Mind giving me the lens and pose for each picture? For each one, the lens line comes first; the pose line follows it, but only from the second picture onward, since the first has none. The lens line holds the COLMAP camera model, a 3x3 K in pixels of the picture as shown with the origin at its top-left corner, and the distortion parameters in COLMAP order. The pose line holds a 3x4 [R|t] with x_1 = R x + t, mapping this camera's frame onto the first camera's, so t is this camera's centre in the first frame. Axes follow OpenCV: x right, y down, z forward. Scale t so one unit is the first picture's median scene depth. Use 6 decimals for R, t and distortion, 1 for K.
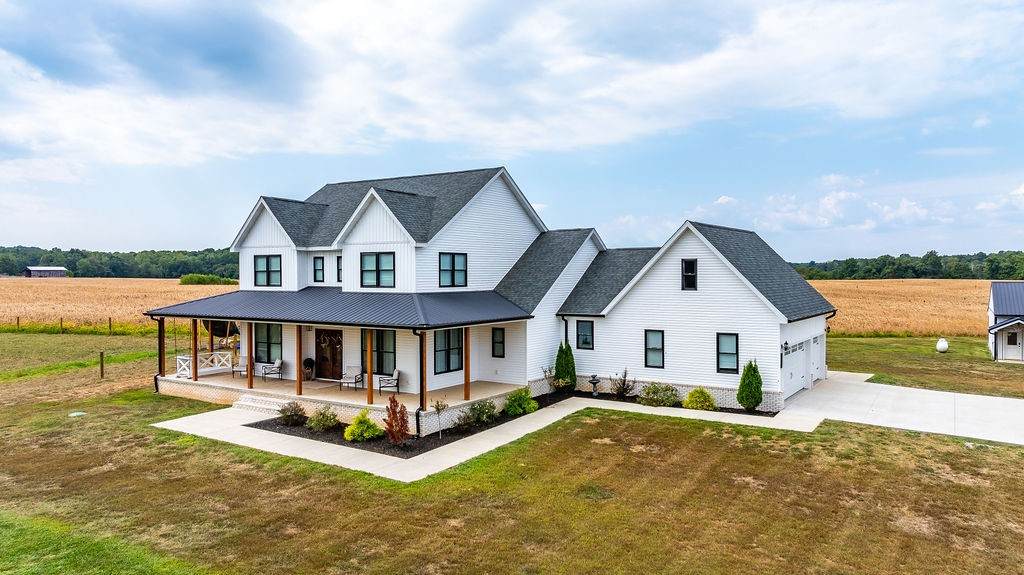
lens RADIAL K [[710.9, 0, 512.0], [0, 710.9, 287.5], [0, 0, 1]] dist [-0.001658, 0.000446]
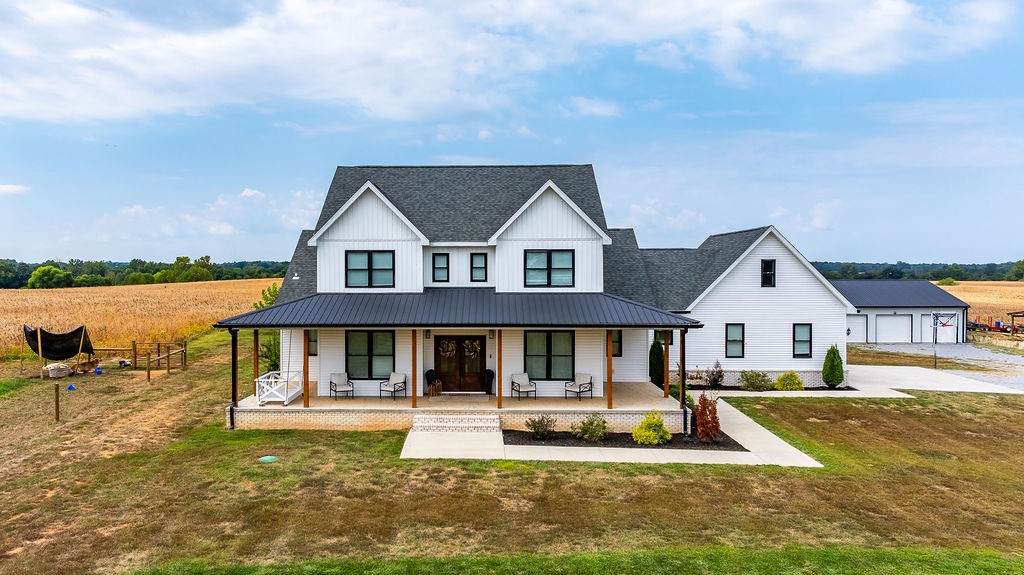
lens RADIAL K [[748.3, 0, 512.0], [0, 748.3, 287.5], [0, 0, 1]] dist [-0.038272, 0.001721]
pose [[0.879866, -0.009325, 0.475130, -0.660734], [0.010380, 0.999946, 0.000403, -0.000327], [-0.475108, 0.004577, 0.879915, 0.146700]]
